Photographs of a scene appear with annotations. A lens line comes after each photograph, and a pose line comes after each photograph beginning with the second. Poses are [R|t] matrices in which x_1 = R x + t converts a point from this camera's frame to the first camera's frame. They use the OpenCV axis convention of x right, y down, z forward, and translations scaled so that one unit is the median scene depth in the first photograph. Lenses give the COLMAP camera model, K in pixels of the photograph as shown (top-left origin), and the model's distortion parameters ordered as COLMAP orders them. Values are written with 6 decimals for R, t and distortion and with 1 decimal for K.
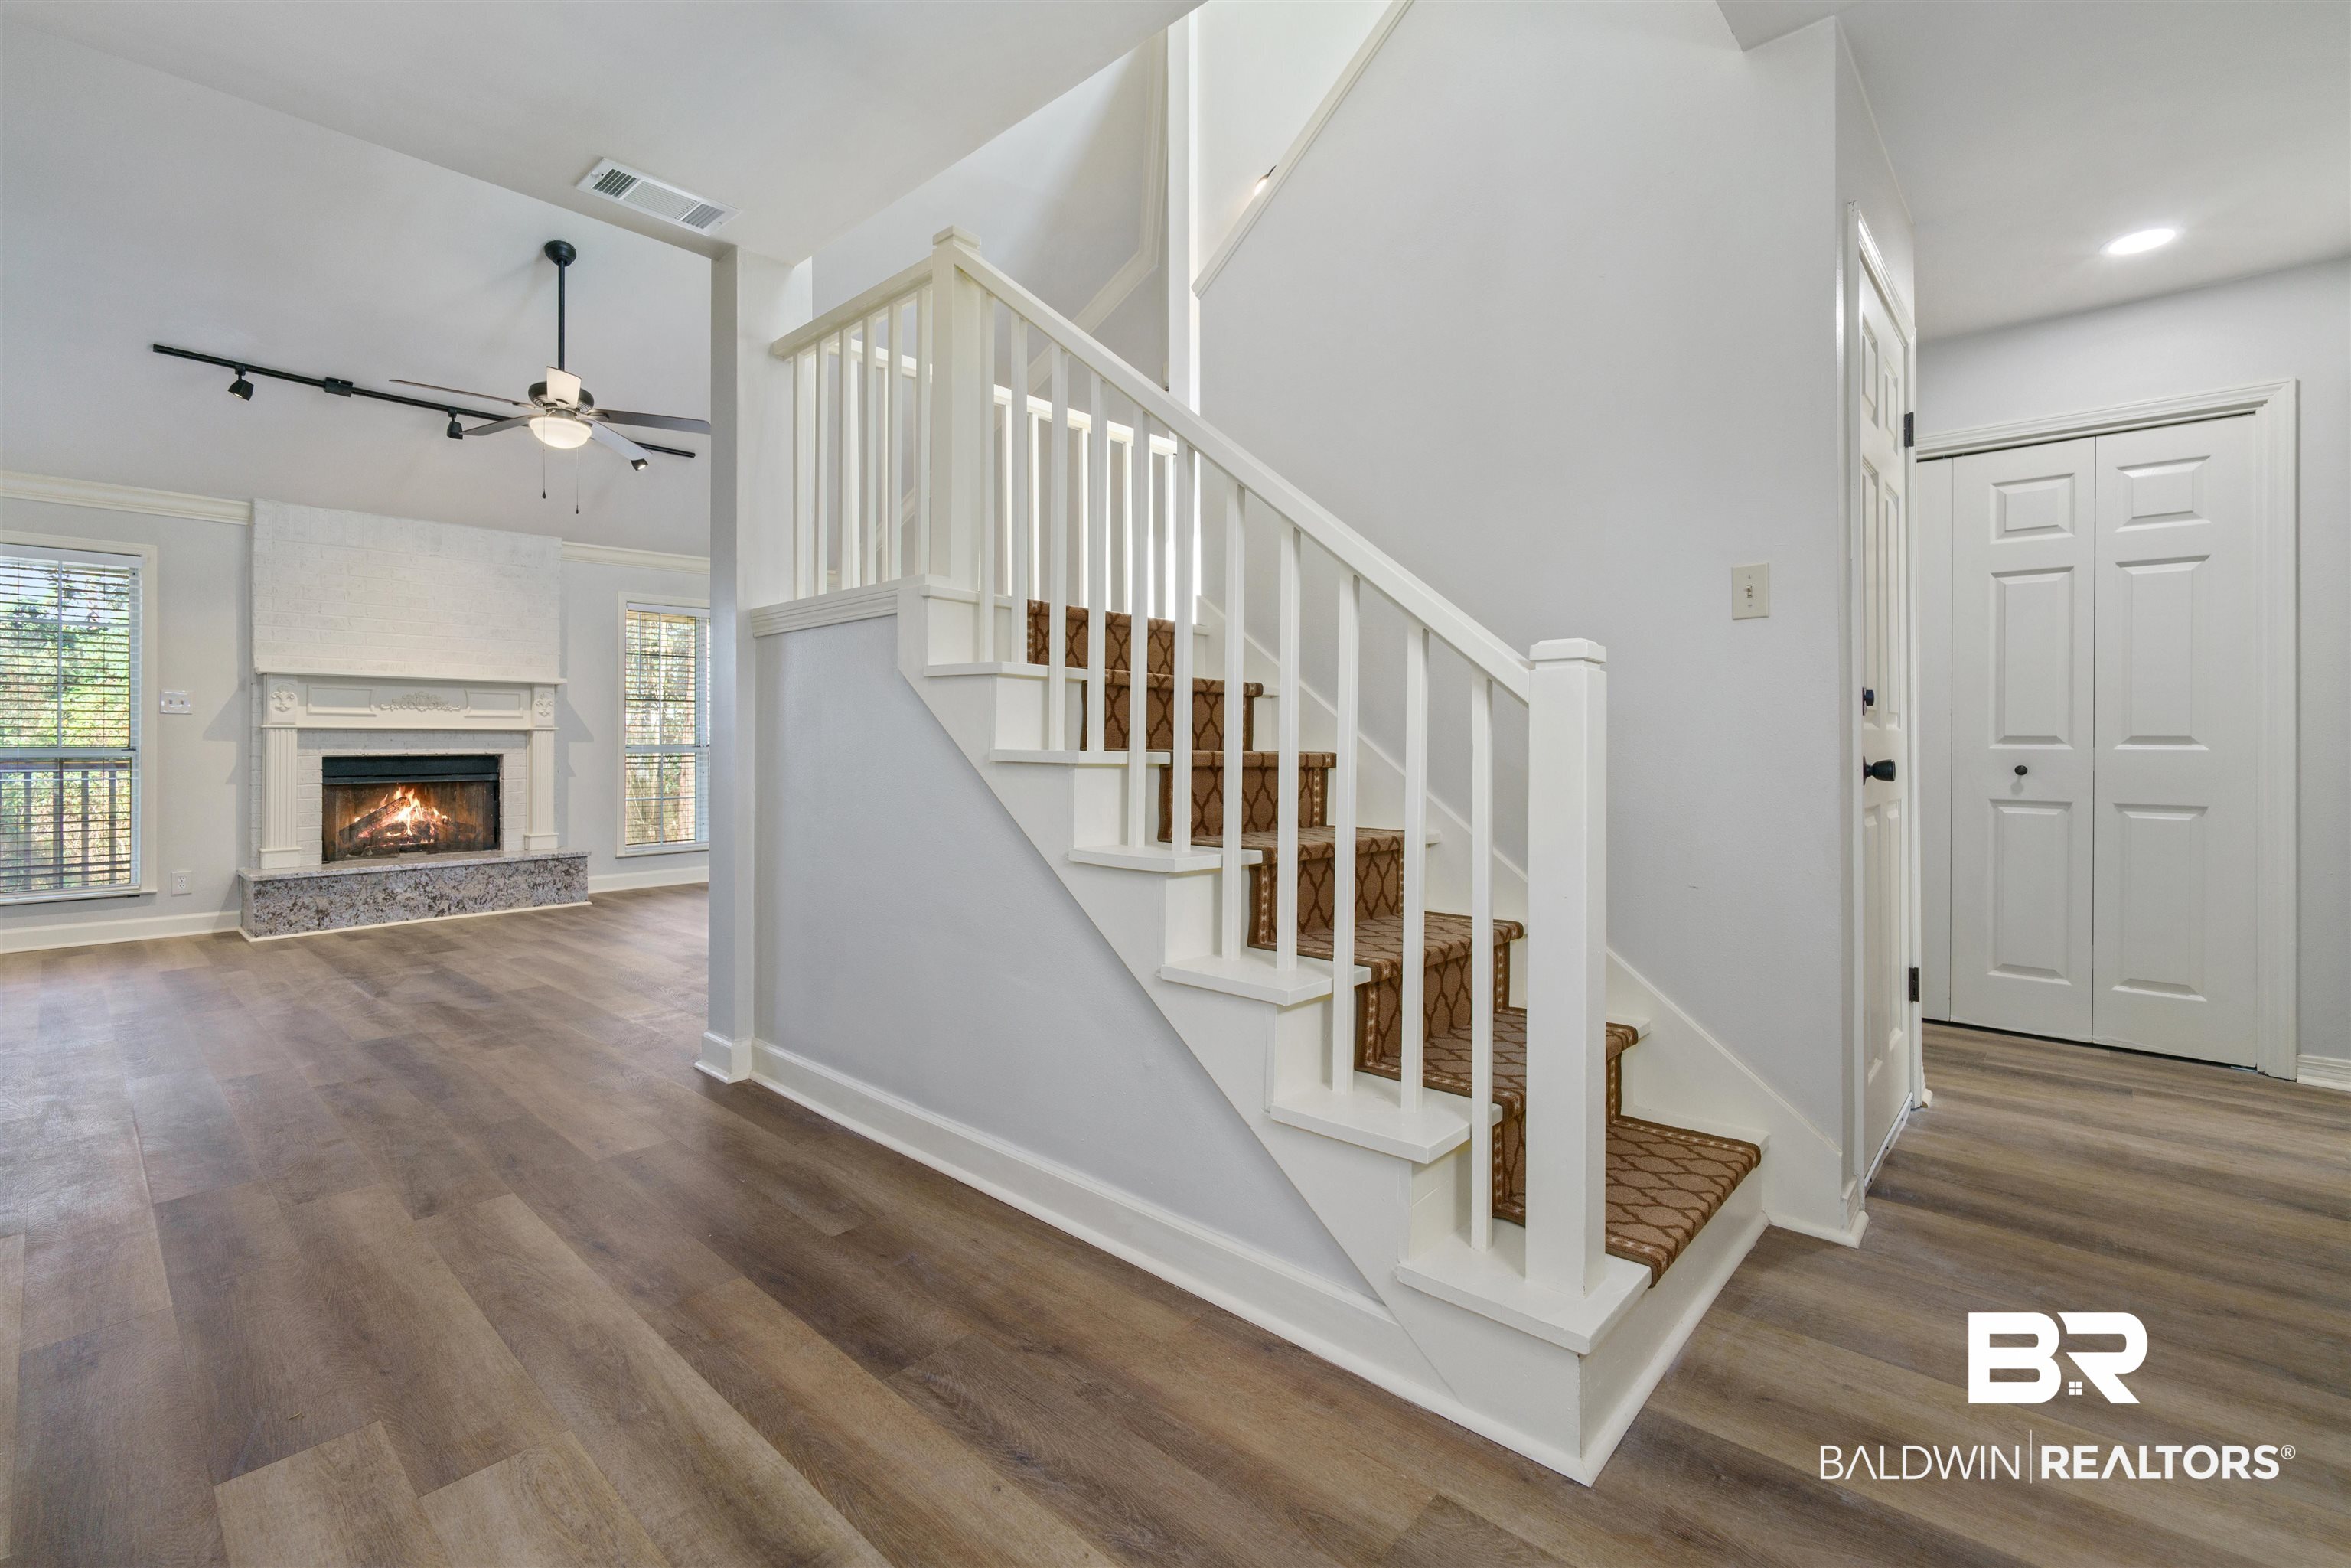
lens RADIAL K [[1018.0, 0, 1172.9], [0, 1018.0, 739.7], [0, 0, 1]] dist [-0.002492, -0.000391]
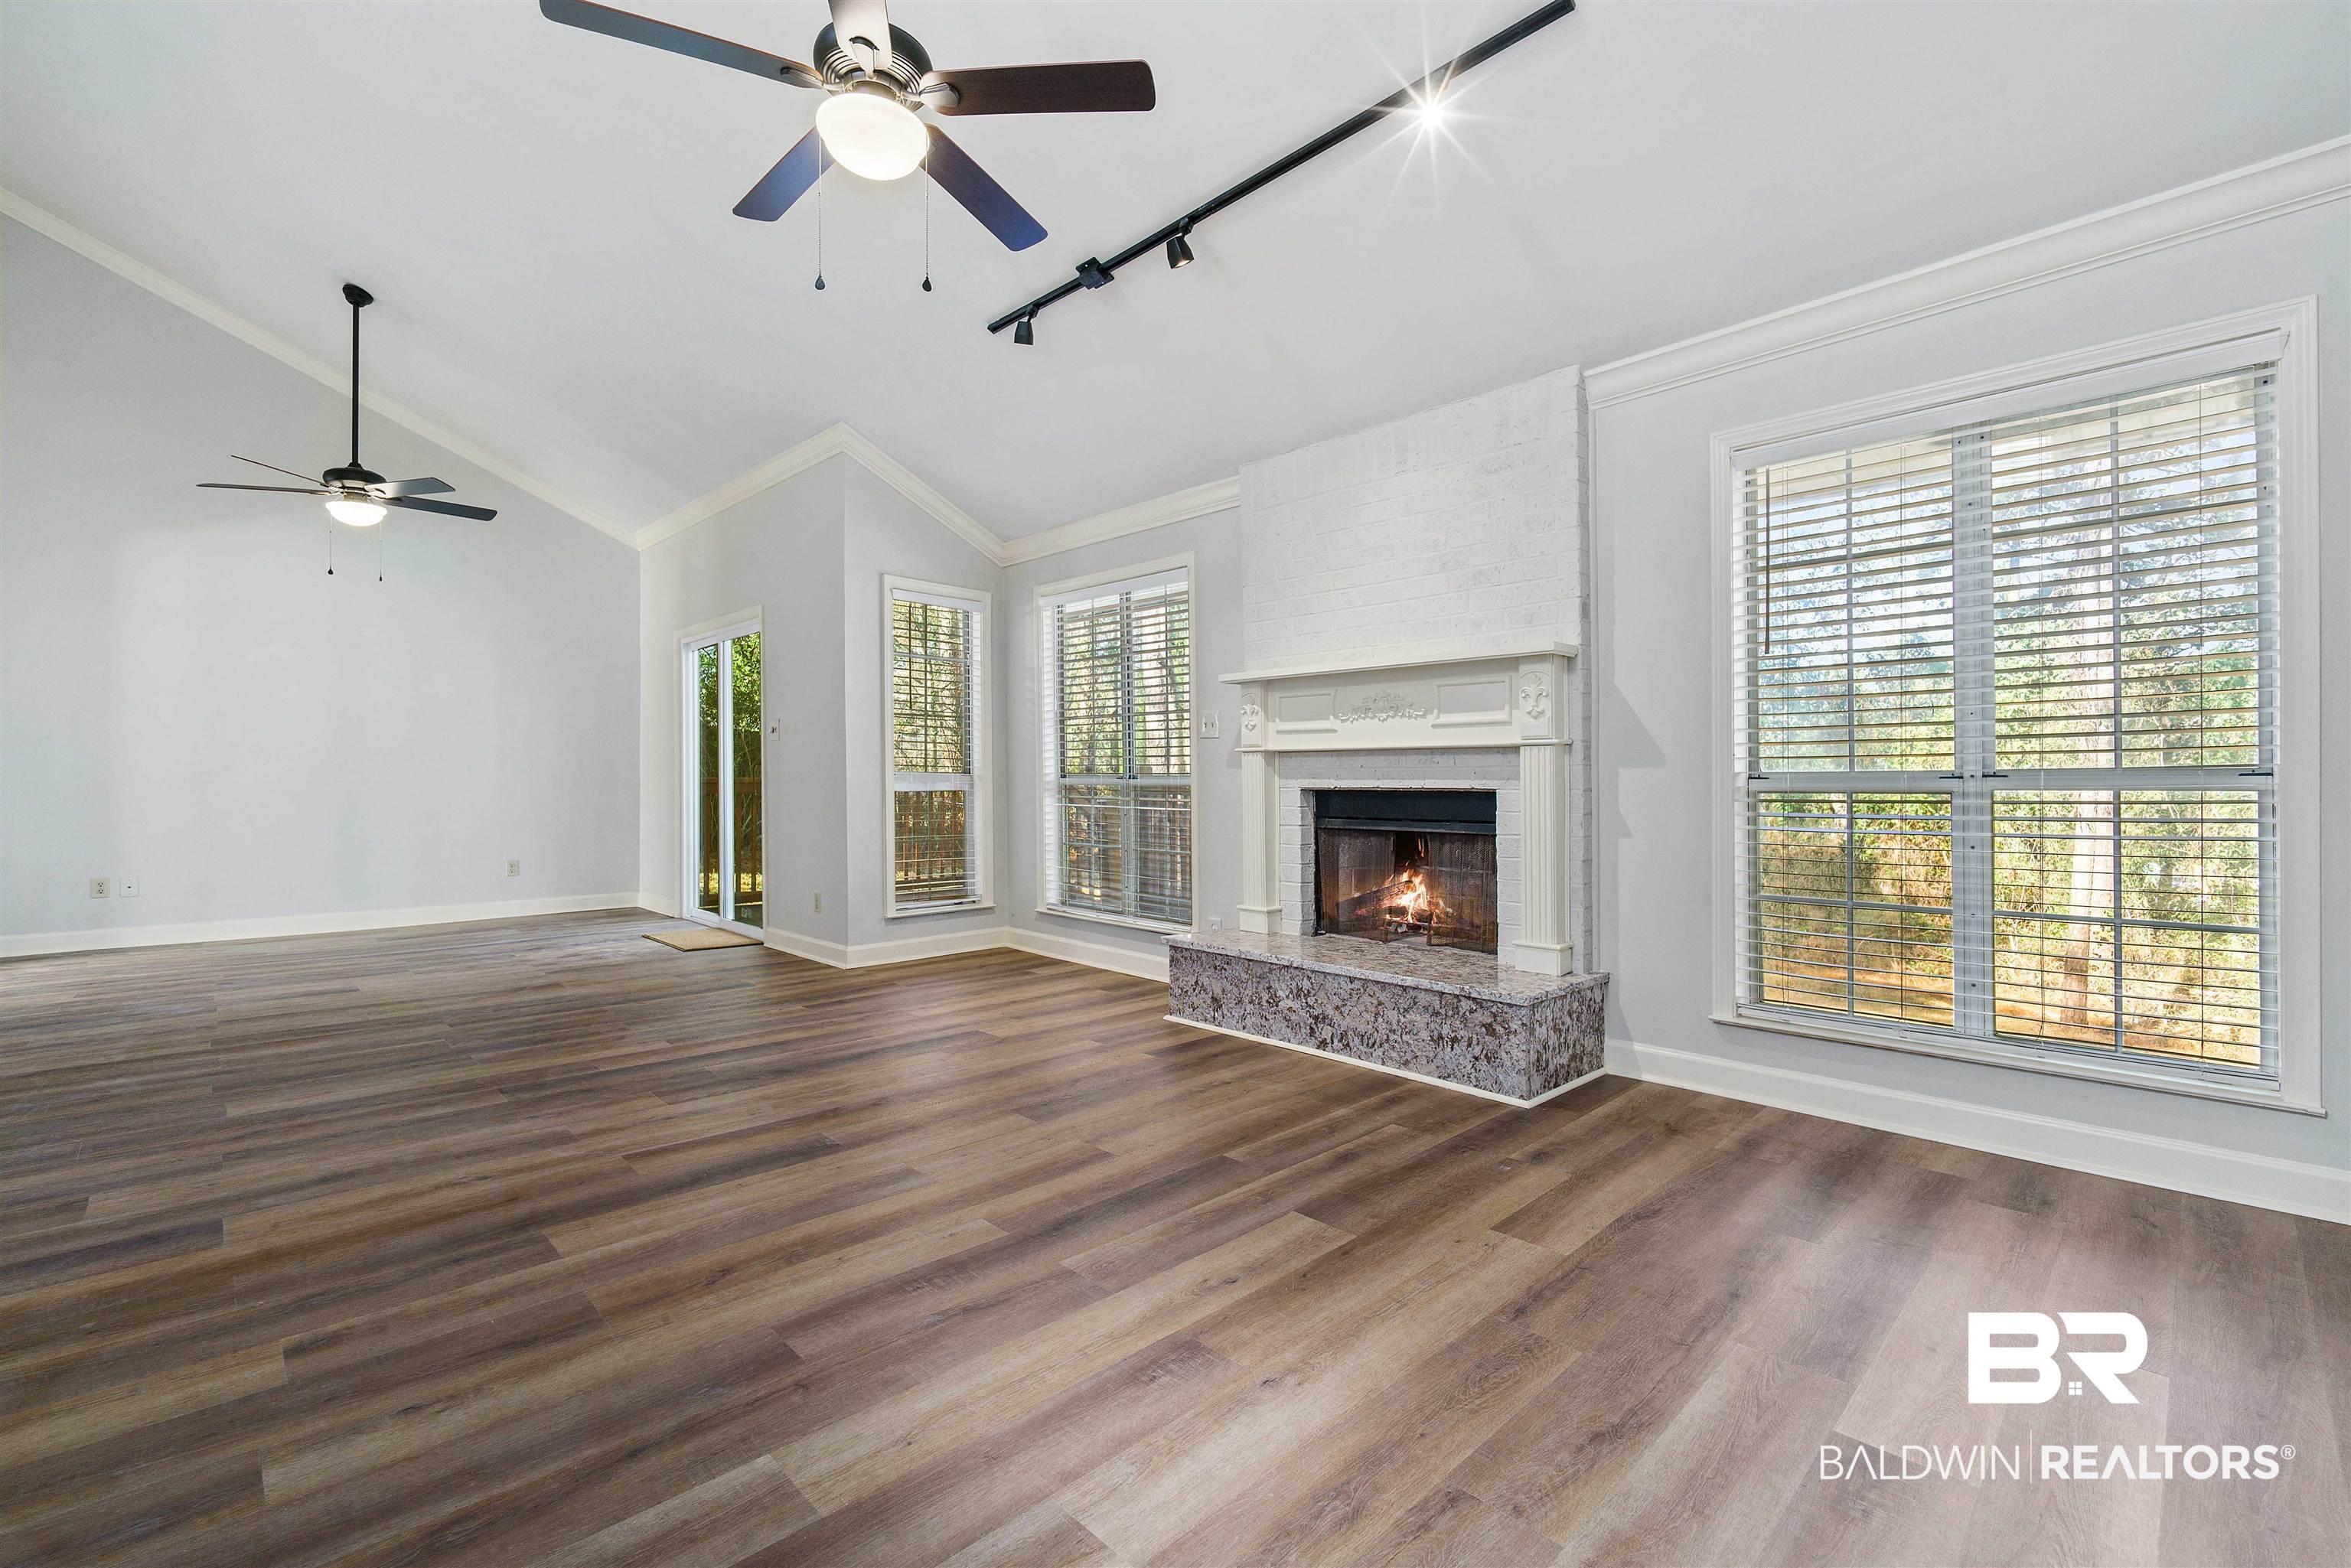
lens RADIAL K [[1011.8, 0, 1172.0], [0, 1011.8, 774.5], [0, 0, 1]] dist [-0.000545, -0.000123]
pose [[-0.065006, -0.002275, -0.997882, -0.099509], [0.003270, 0.999992, -0.002492, 0.007328], [0.997879, -0.003425, -0.064998, 0.953375]]
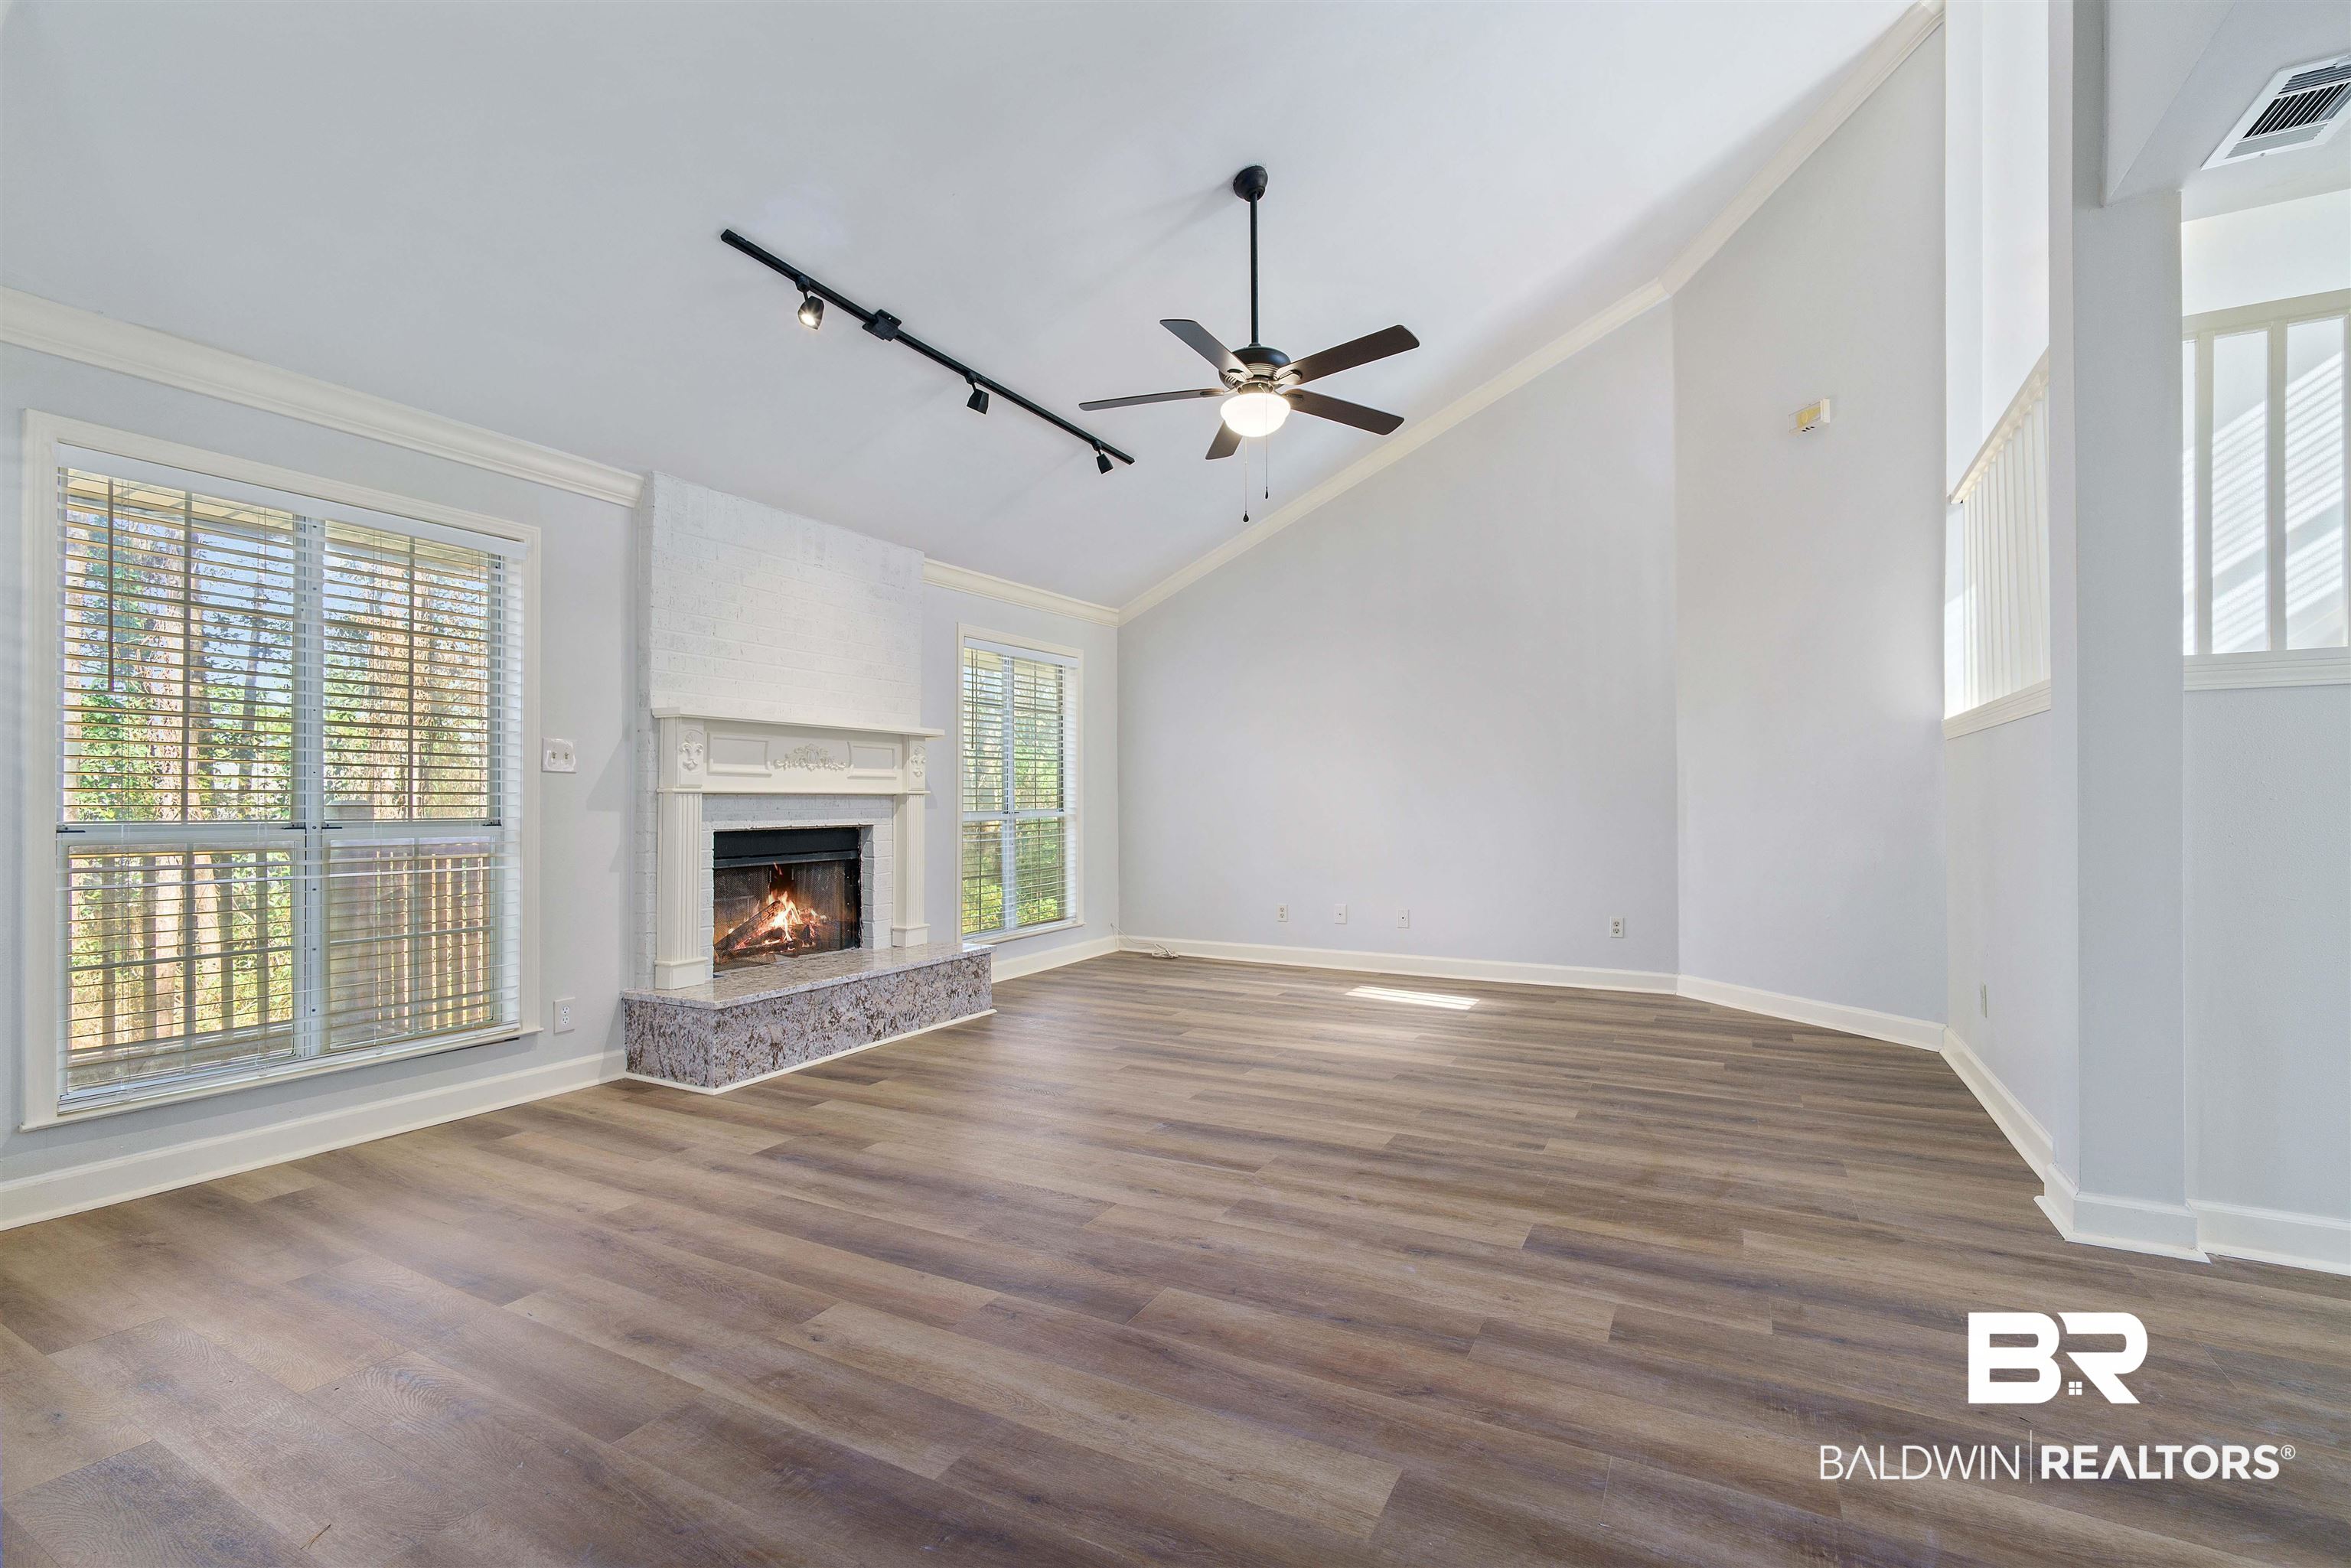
lens RADIAL K [[1014.3, 0, 1178.3], [0, 1014.3, 795.7], [0, 0, 1]] dist [0.000675, 0.000057]
pose [[0.970952, -0.002083, 0.239263, -0.686200], [0.003172, 0.999986, -0.004167, -0.005078], [-0.239251, 0.004805, 0.970946, 0.210814]]
